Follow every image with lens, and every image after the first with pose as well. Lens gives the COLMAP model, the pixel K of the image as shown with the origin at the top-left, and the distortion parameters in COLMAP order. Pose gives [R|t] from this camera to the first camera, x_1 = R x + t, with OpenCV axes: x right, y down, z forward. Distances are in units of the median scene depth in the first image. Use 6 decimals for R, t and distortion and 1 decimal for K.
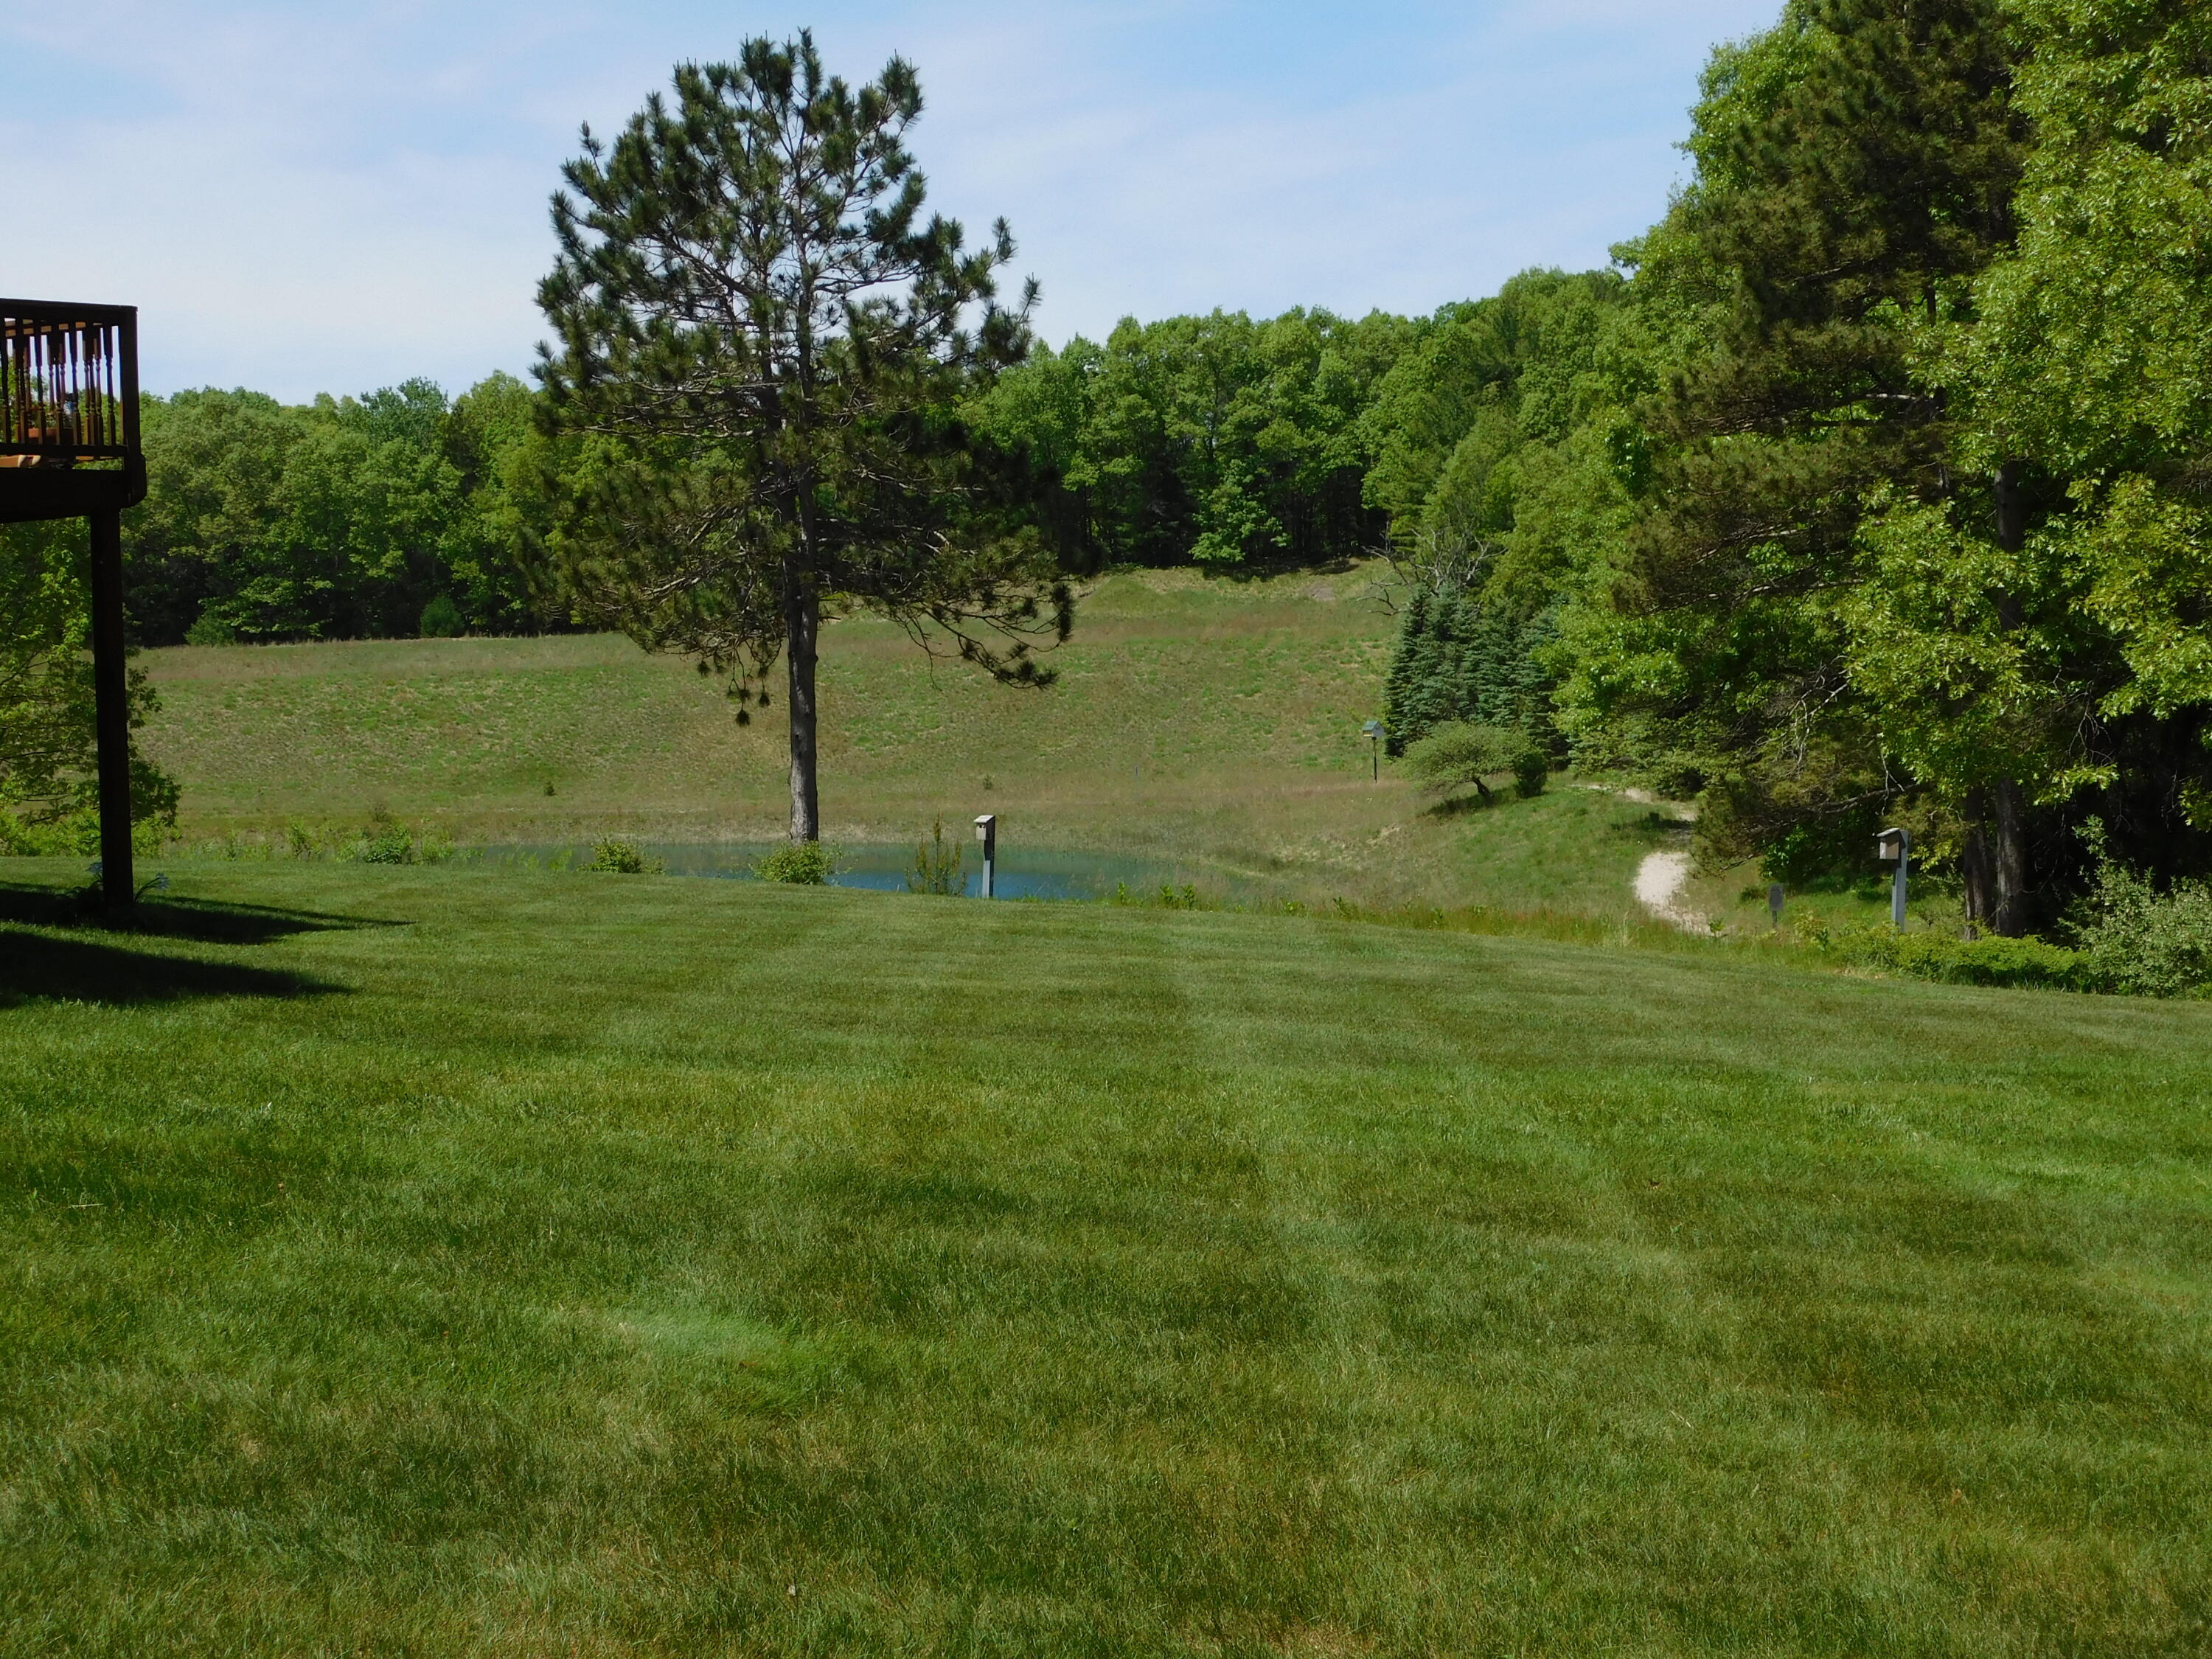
lens RADIAL K [[3899.6, 0, 1102.3], [0, 3899.6, 826.7], [0, 0, 1]] dist [0.016013, 0.000000]
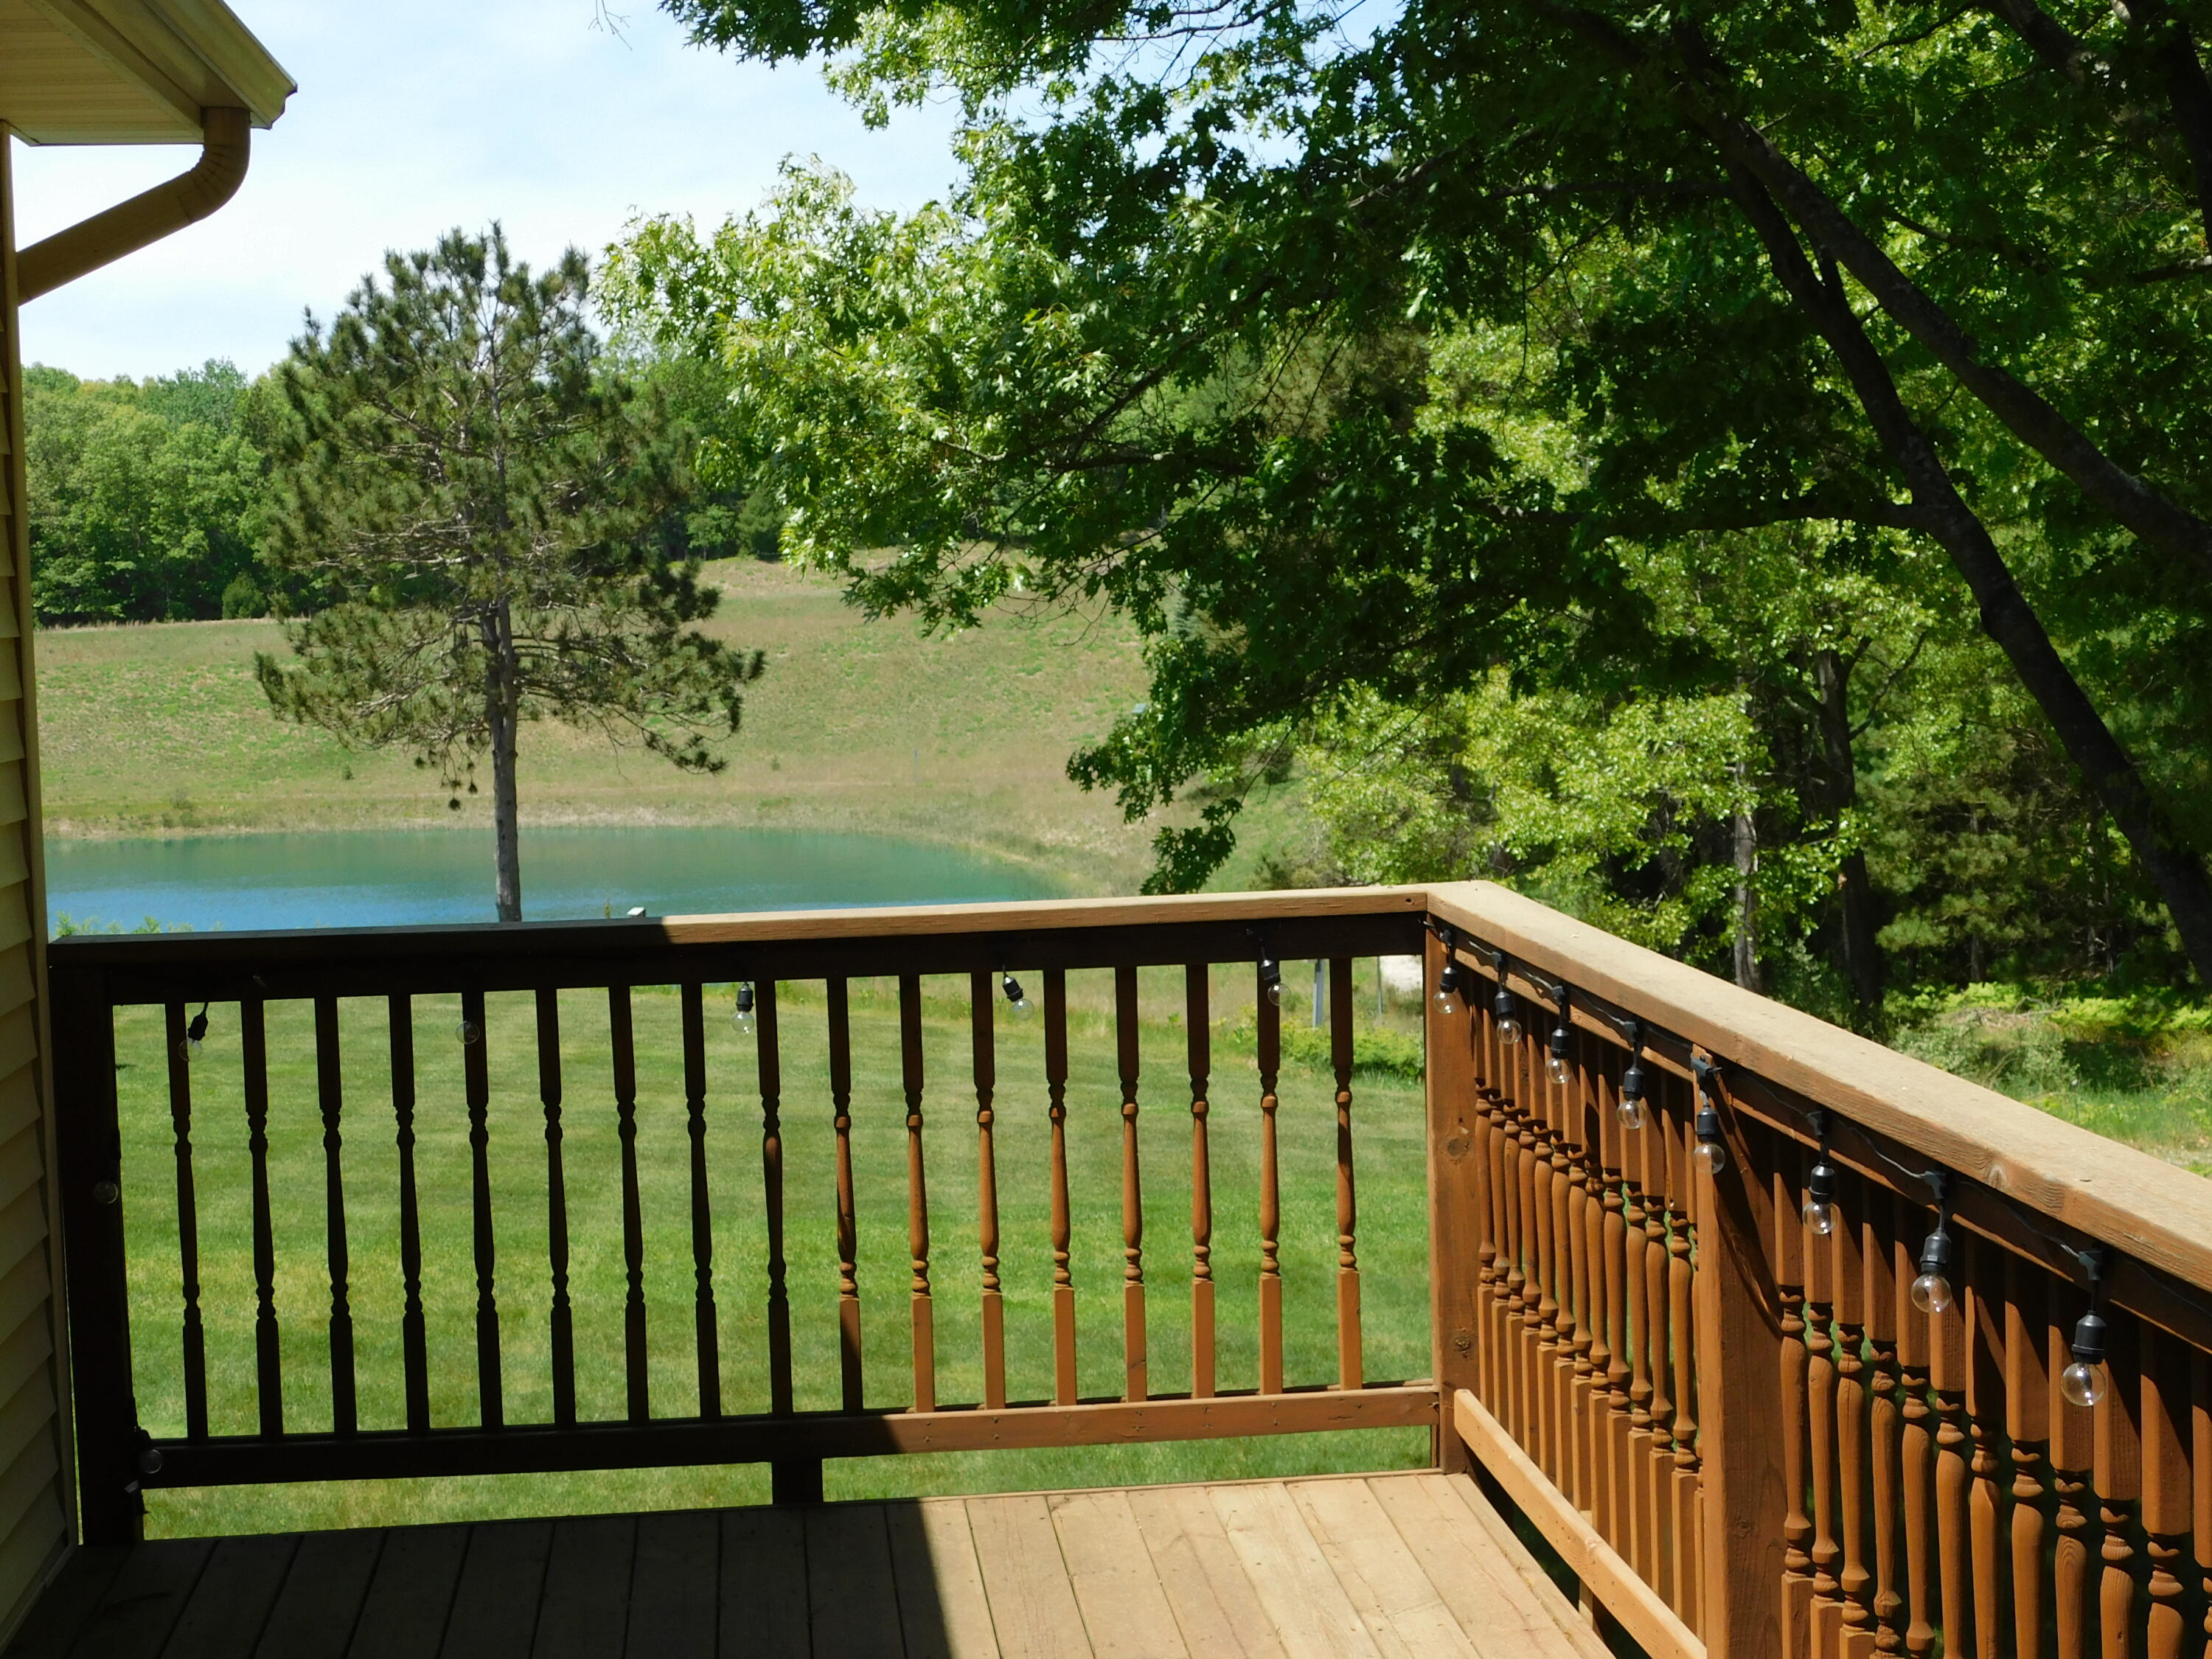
lens RADIAL K [[3899.6, 0, 1107.2], [0, 3899.6, 835.2], [0, 0, 1]] dist [0.016013, 0.000000]
pose [[0.998829, -0.012381, 0.046768, 0.046738], [0.011679, 0.999815, 0.015262, -0.033318], [-0.046948, -0.014698, 0.998789, -0.169509]]
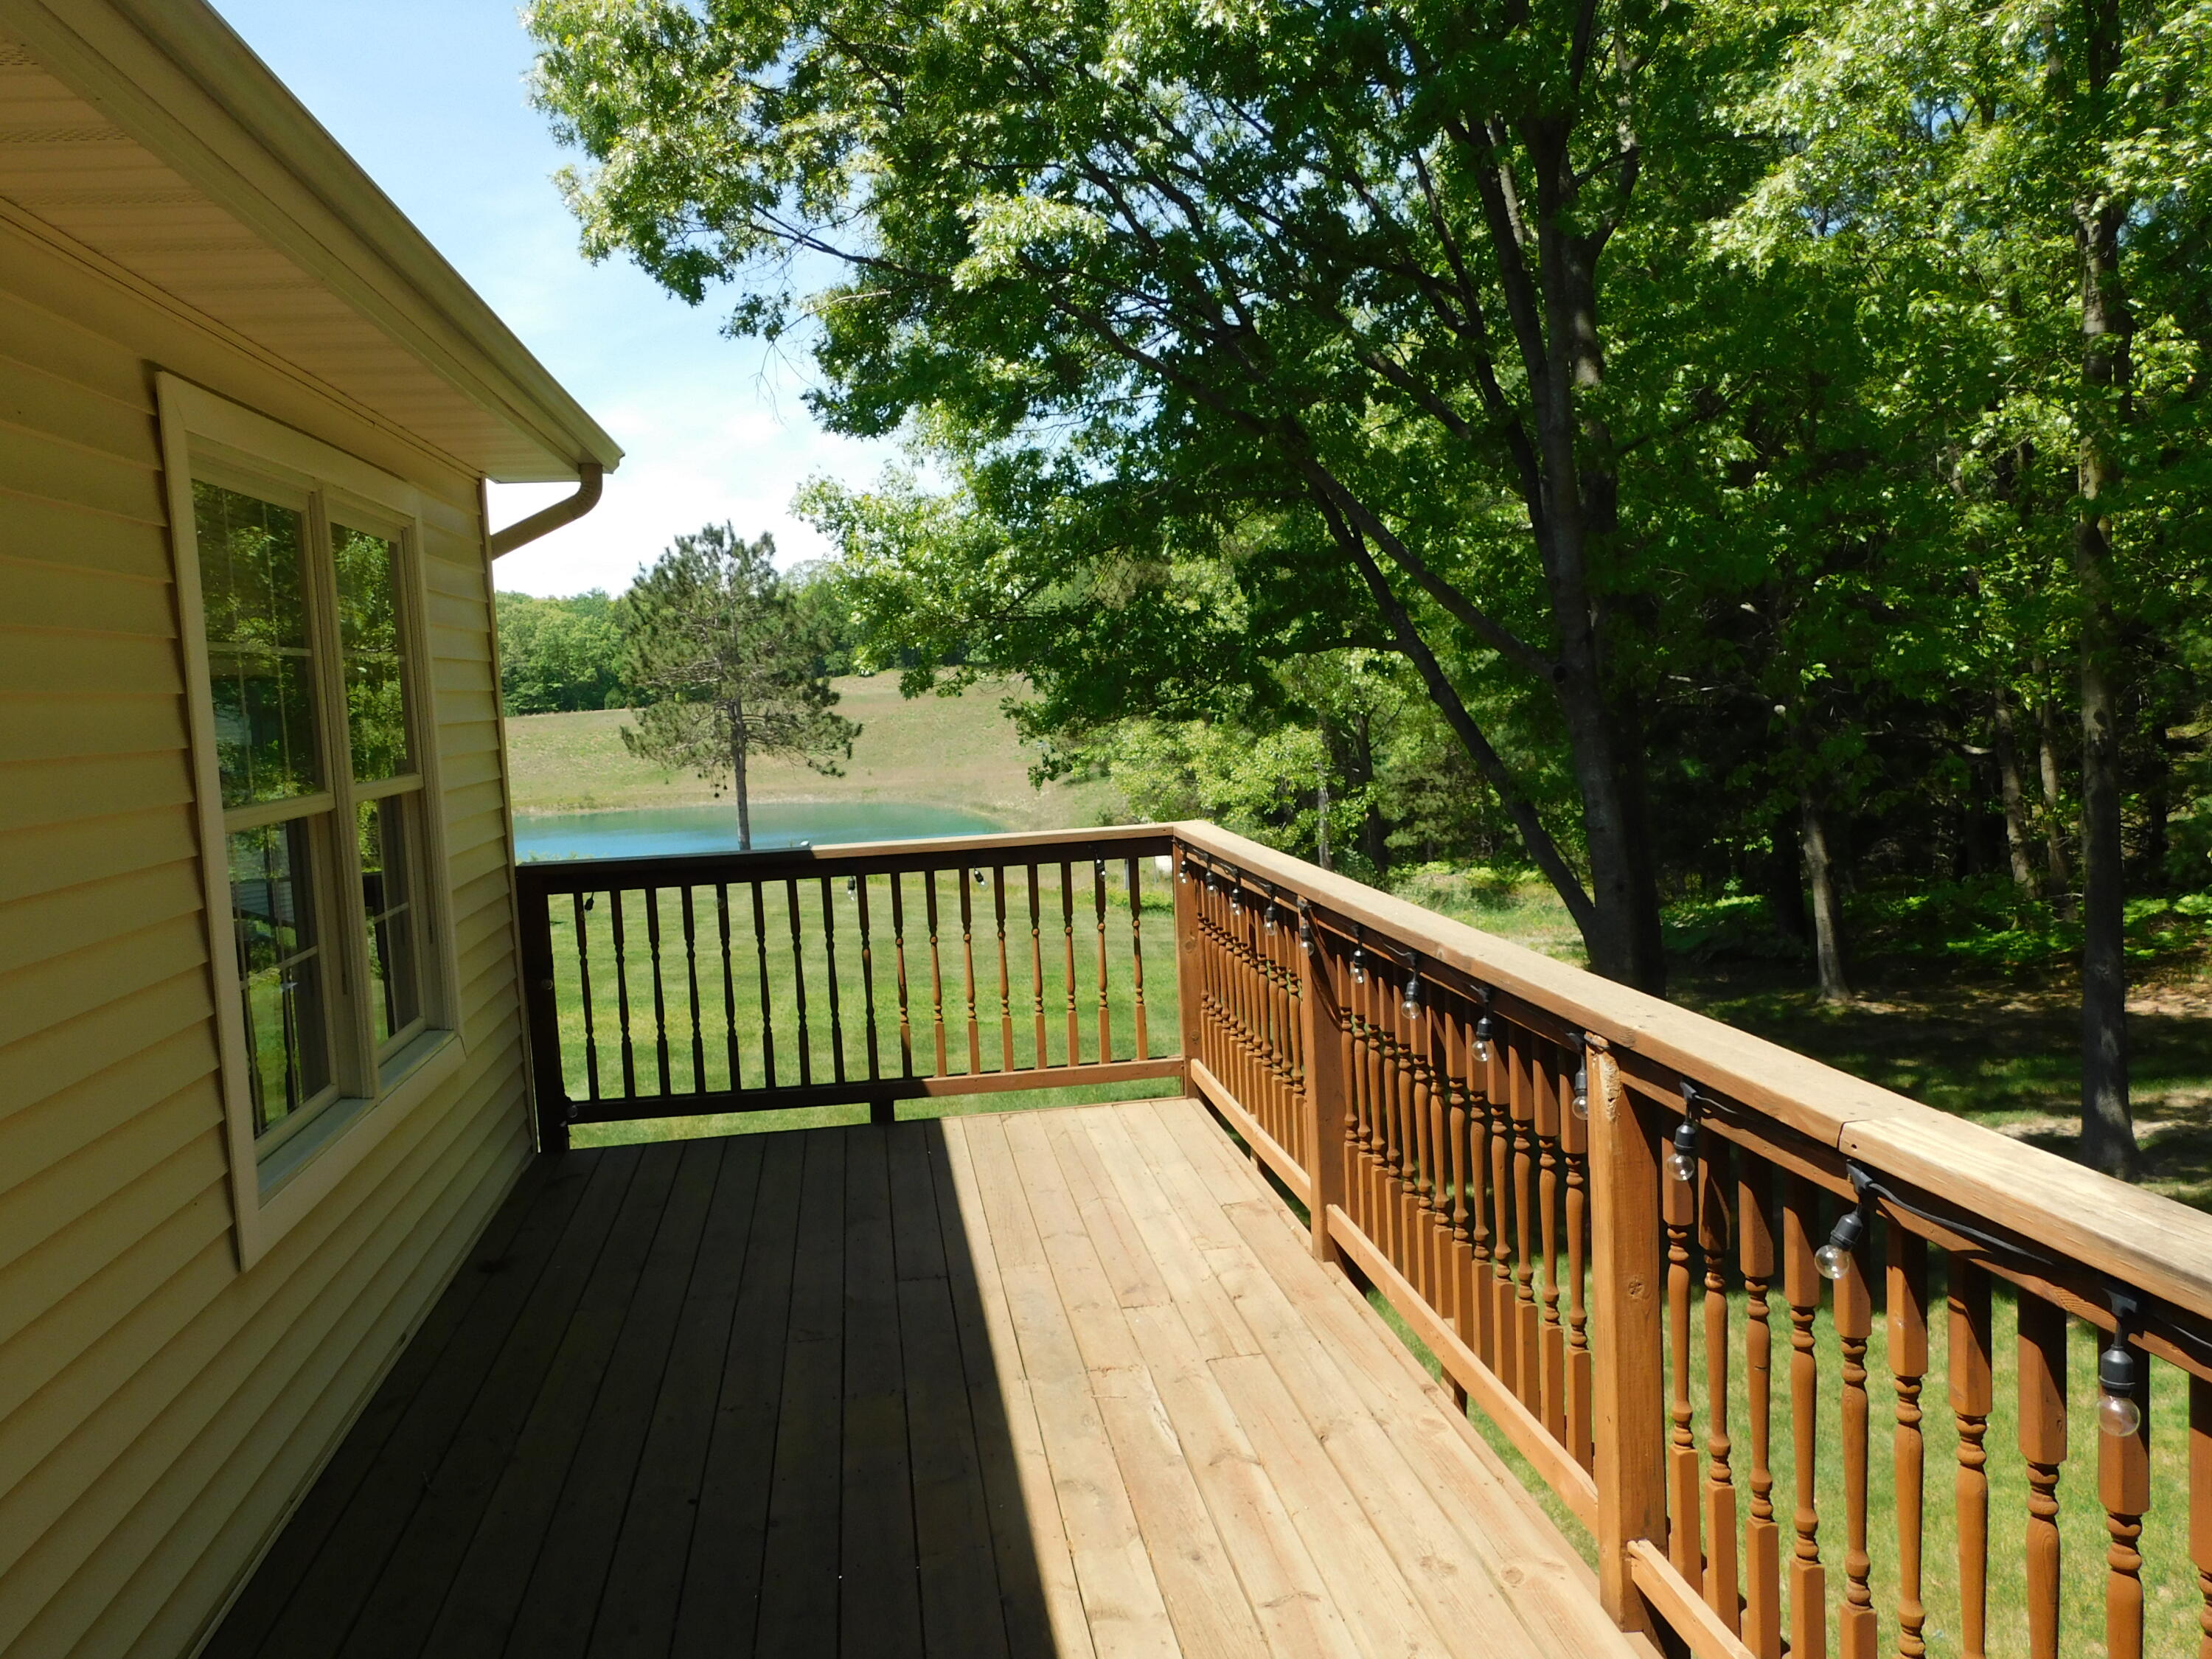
lens RADIAL K [[1822.2, 0, 1105.9], [0, 1822.2, 840.6], [0, 0, 1]] dist [0.016432, -0.001596]
pose [[0.995315, -0.037241, 0.089221, 0.047598], [0.034002, 0.998716, 0.037550, -0.033268], [-0.090505, -0.034341, 0.995304, -0.166981]]
